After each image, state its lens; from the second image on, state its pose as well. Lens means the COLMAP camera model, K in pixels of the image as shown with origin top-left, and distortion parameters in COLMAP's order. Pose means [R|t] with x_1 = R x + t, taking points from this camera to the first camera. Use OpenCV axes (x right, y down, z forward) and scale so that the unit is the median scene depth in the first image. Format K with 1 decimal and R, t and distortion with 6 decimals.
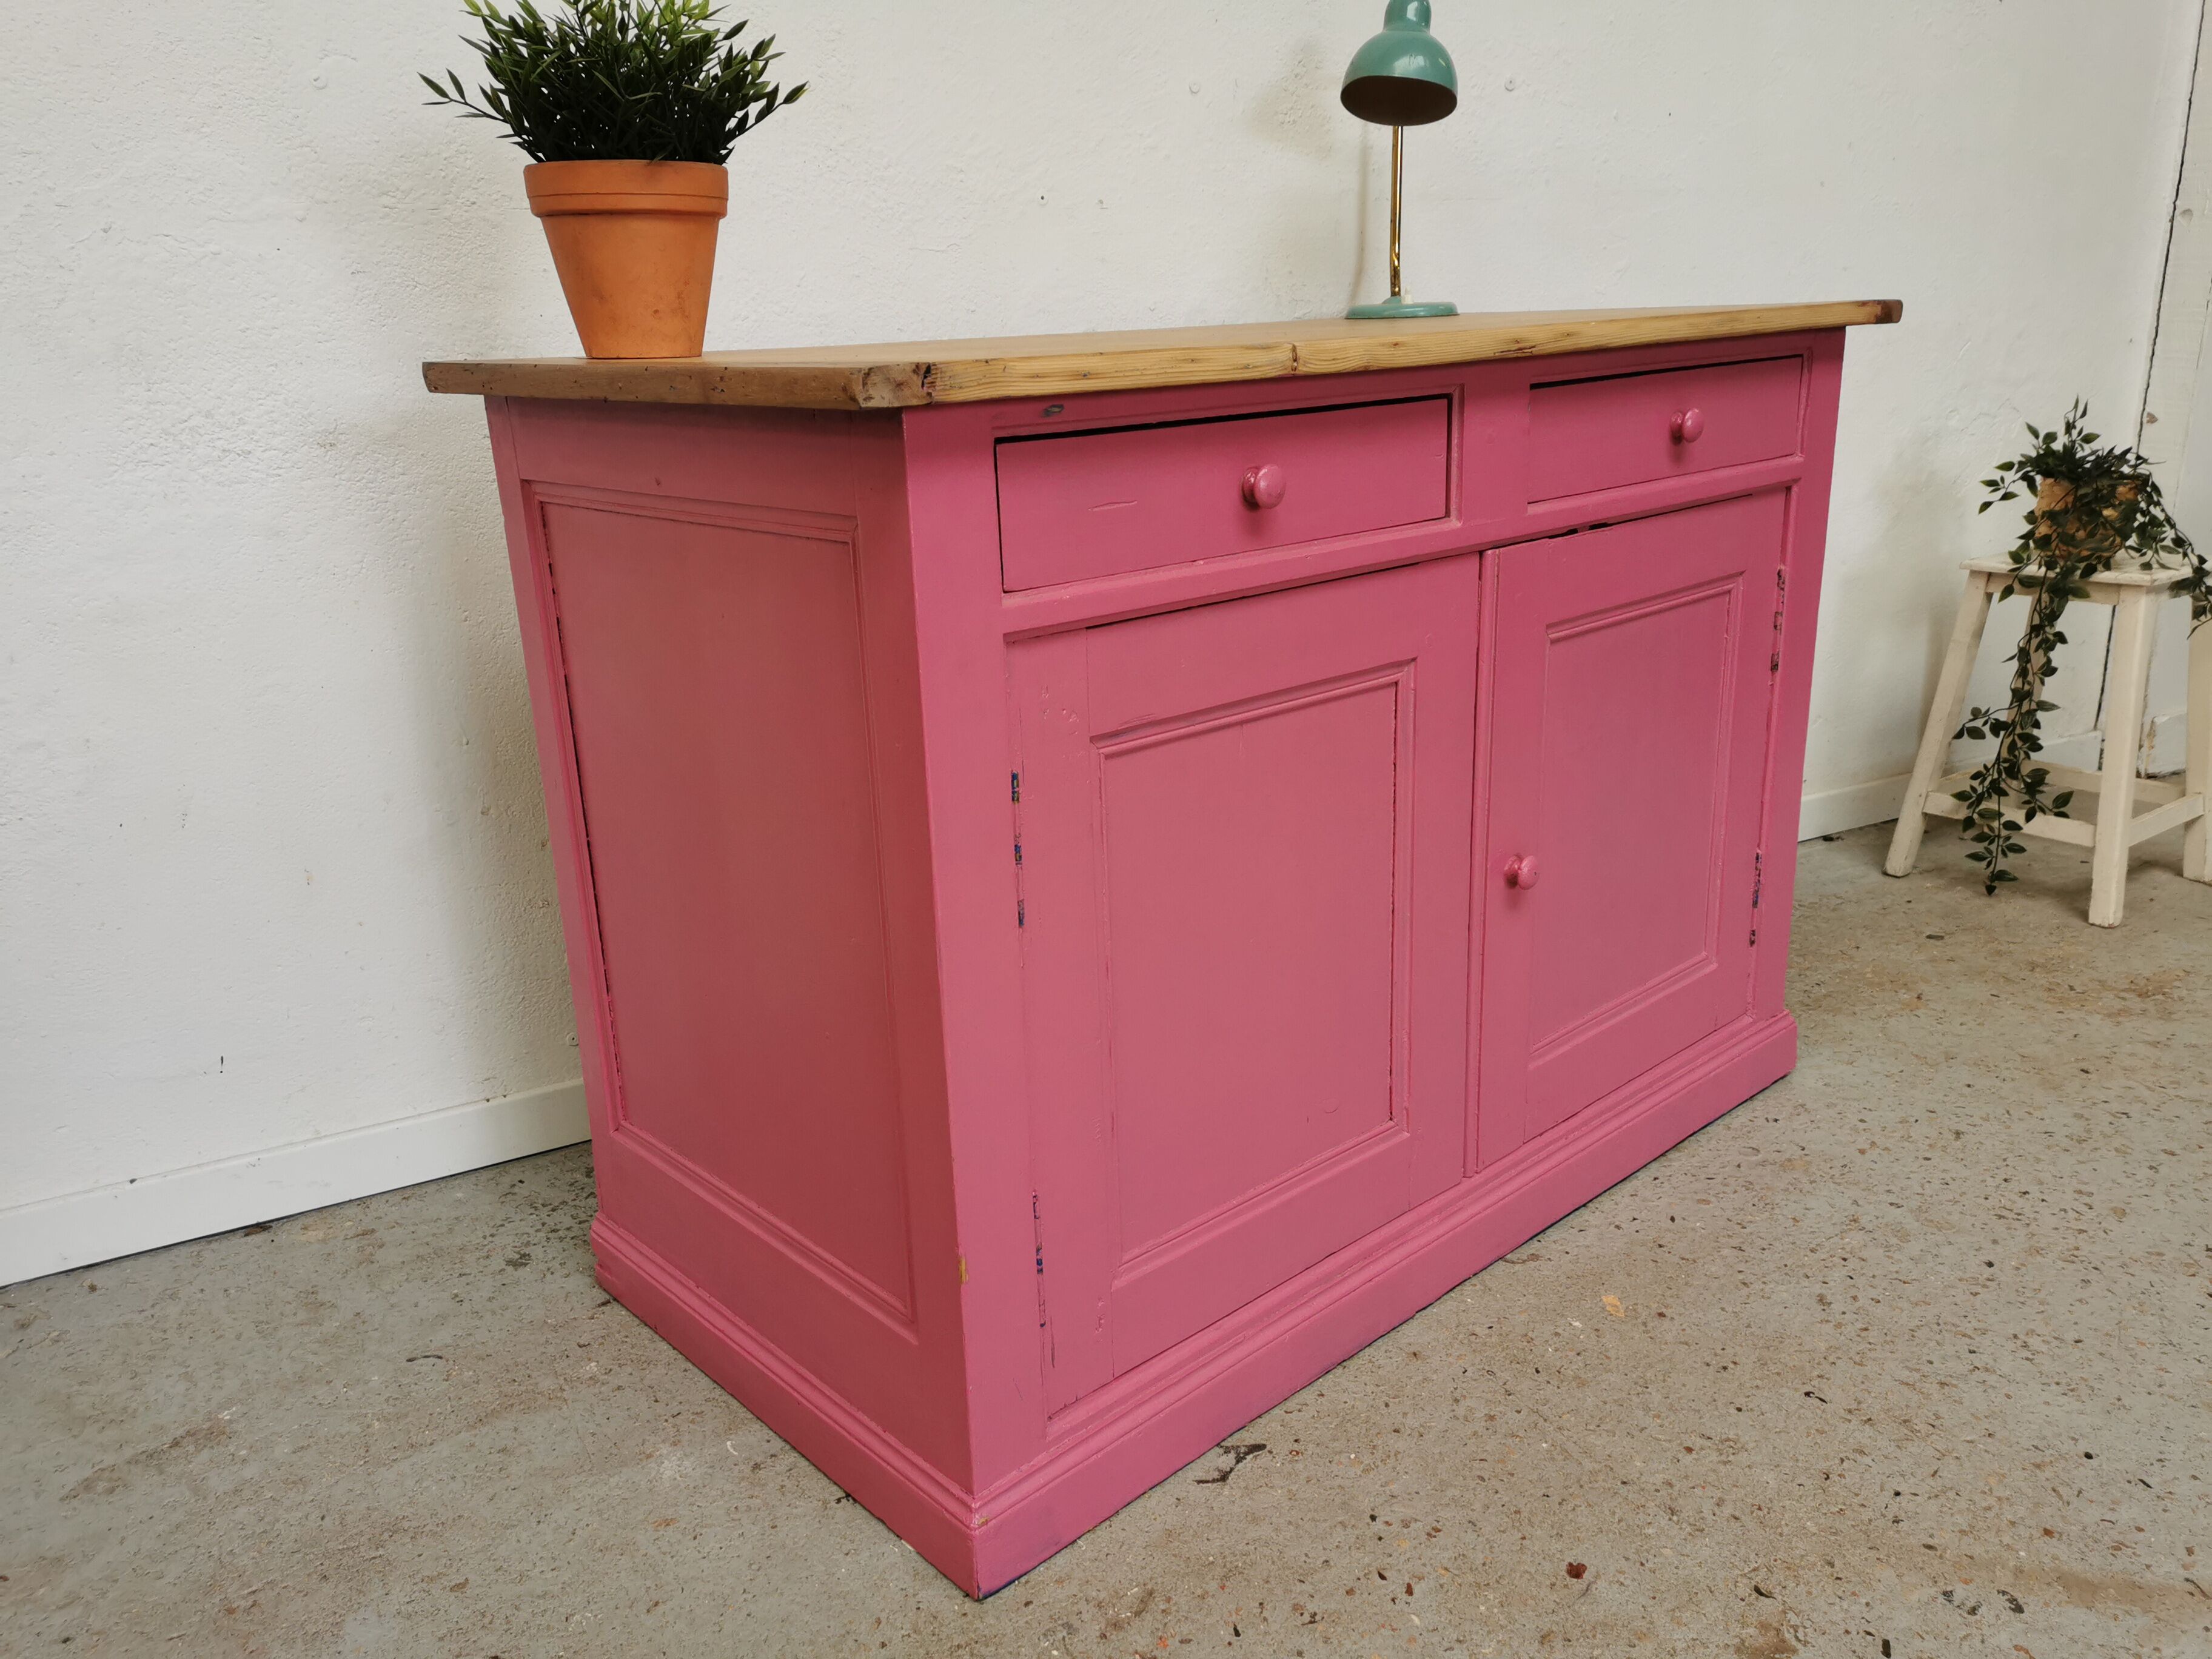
lens RADIAL K [[1704.4, 0, 1101.8], [0, 1704.4, 829.6], [0, 0, 1]] dist [0.063149, -0.064081]
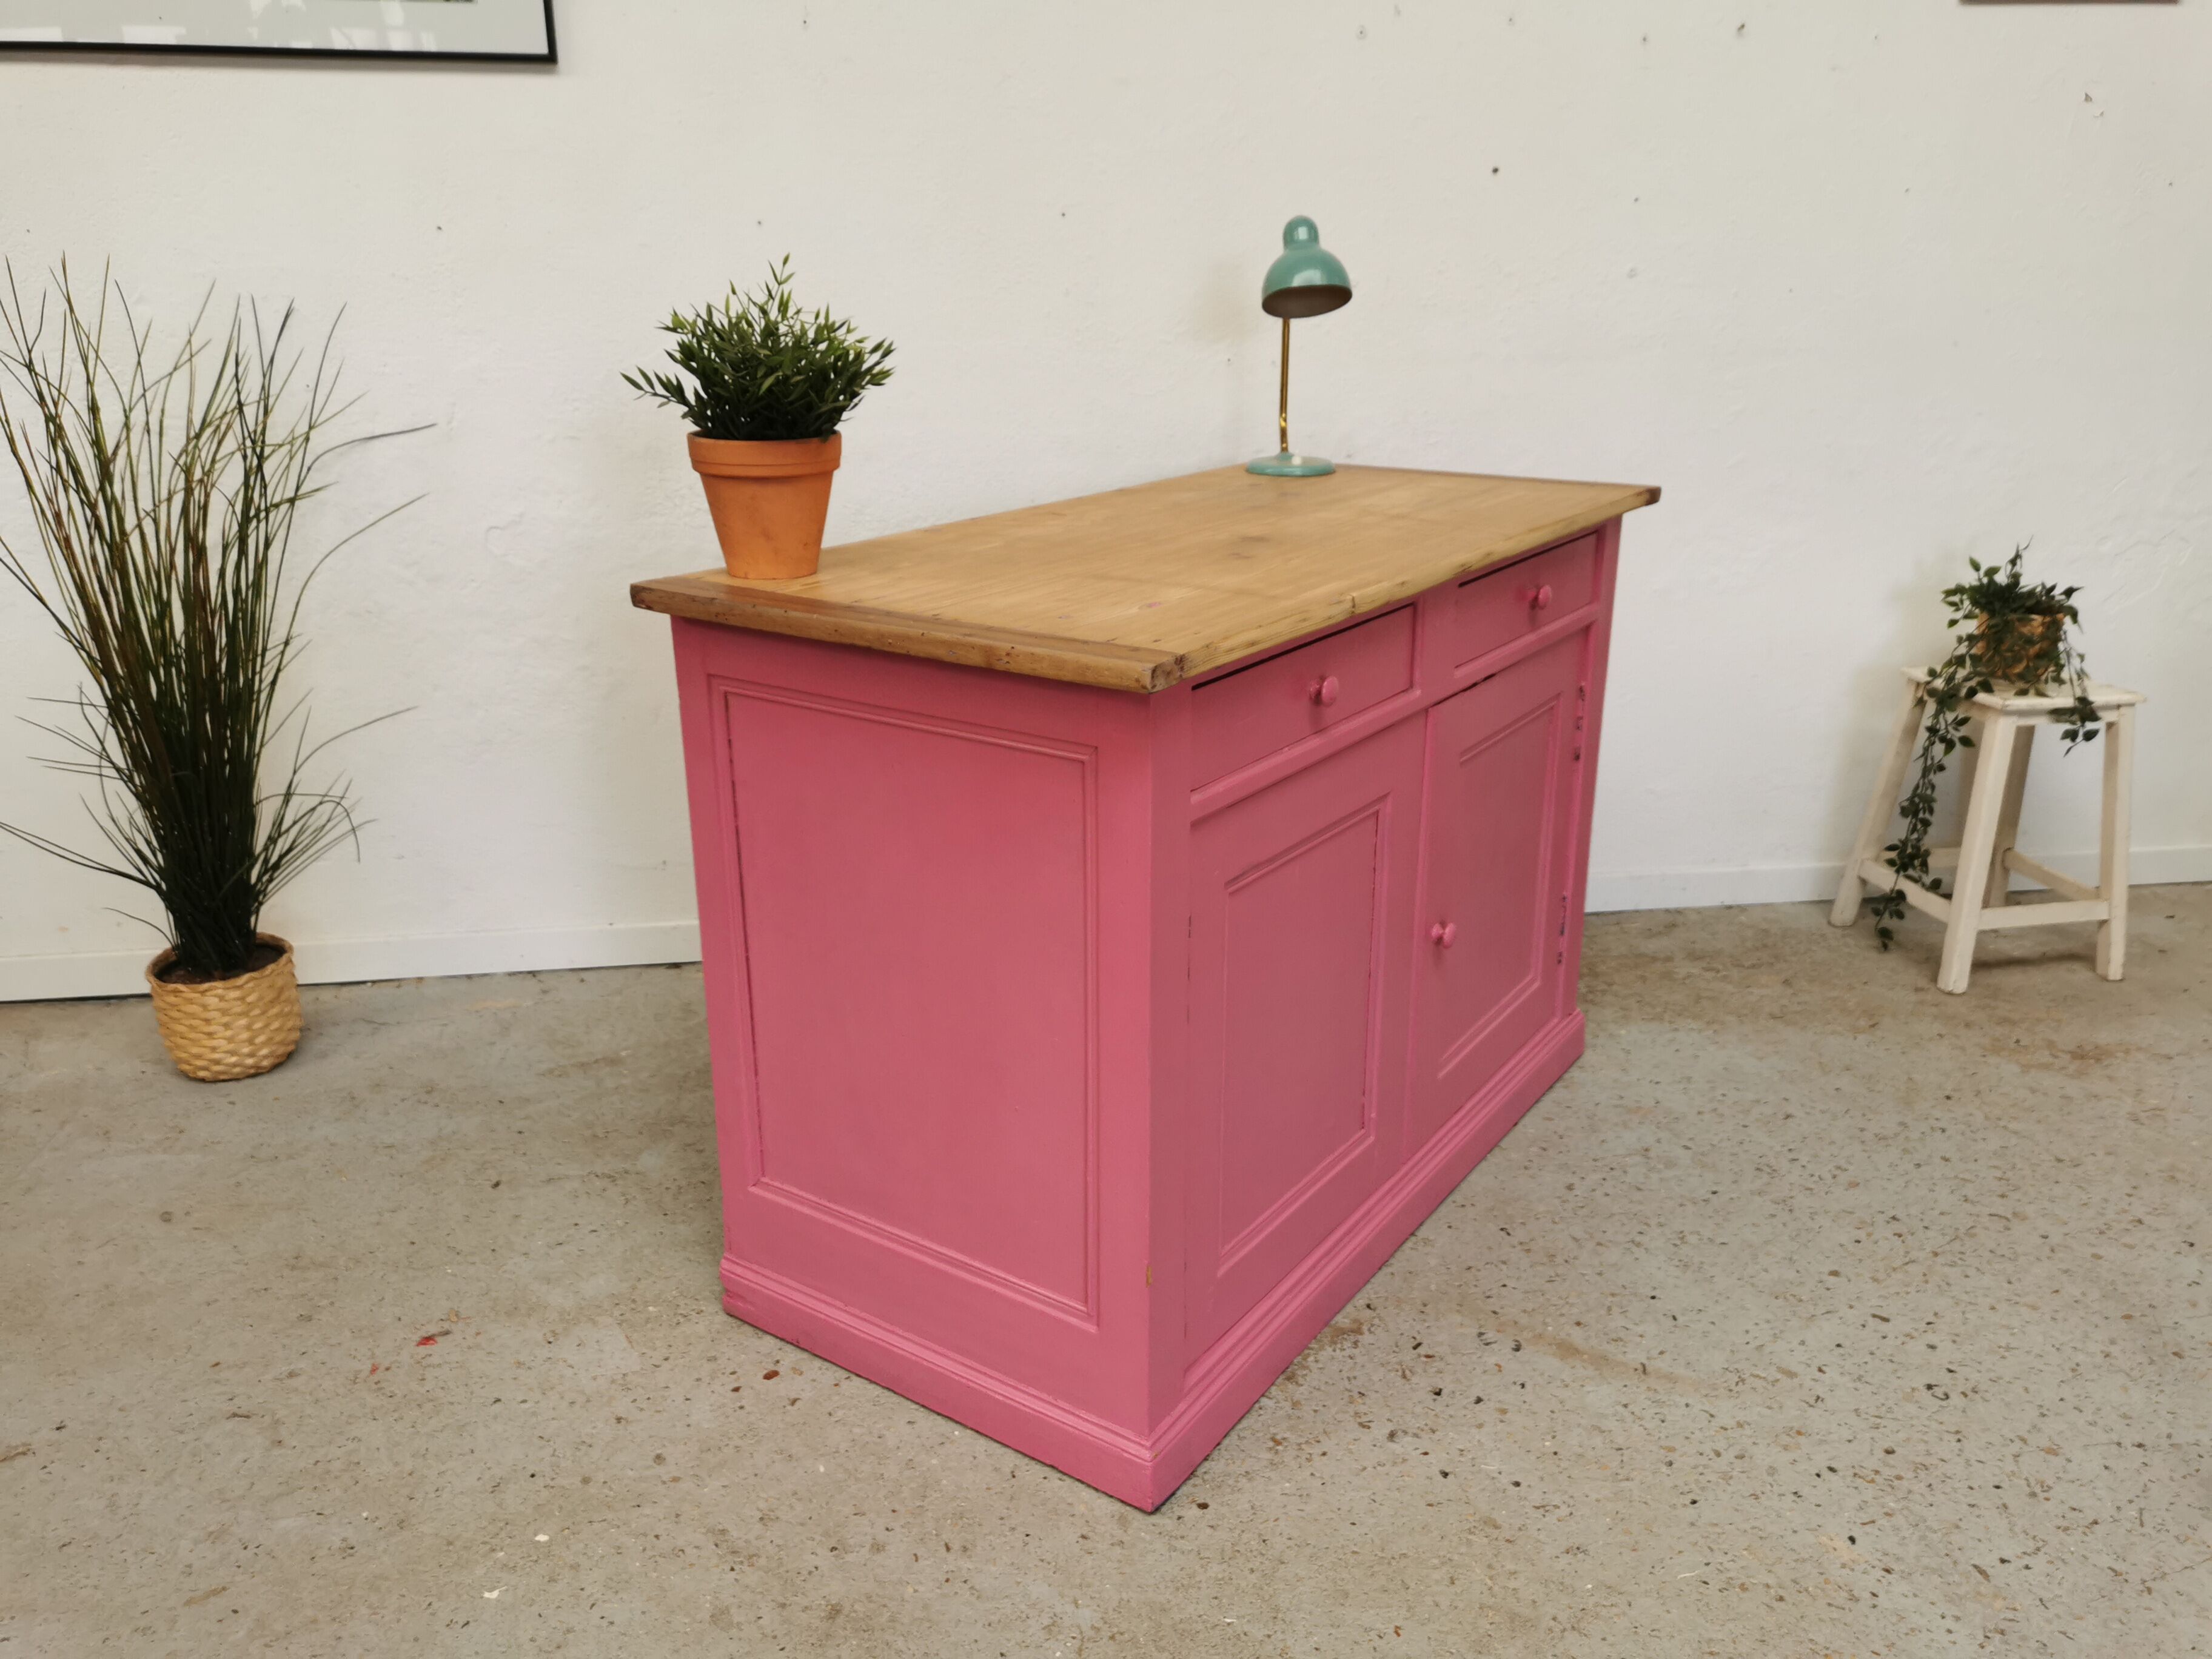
lens RADIAL K [[1704.4, 0, 1097.9], [0, 1704.4, 833.8], [0, 0, 1]] dist [0.063149, -0.064081]
pose [[0.934890, 0.142651, -0.325010, 0.461883], [-0.131565, 0.989727, 0.055957, -0.047909], [0.329654, -0.009554, 0.944054, -0.476960]]
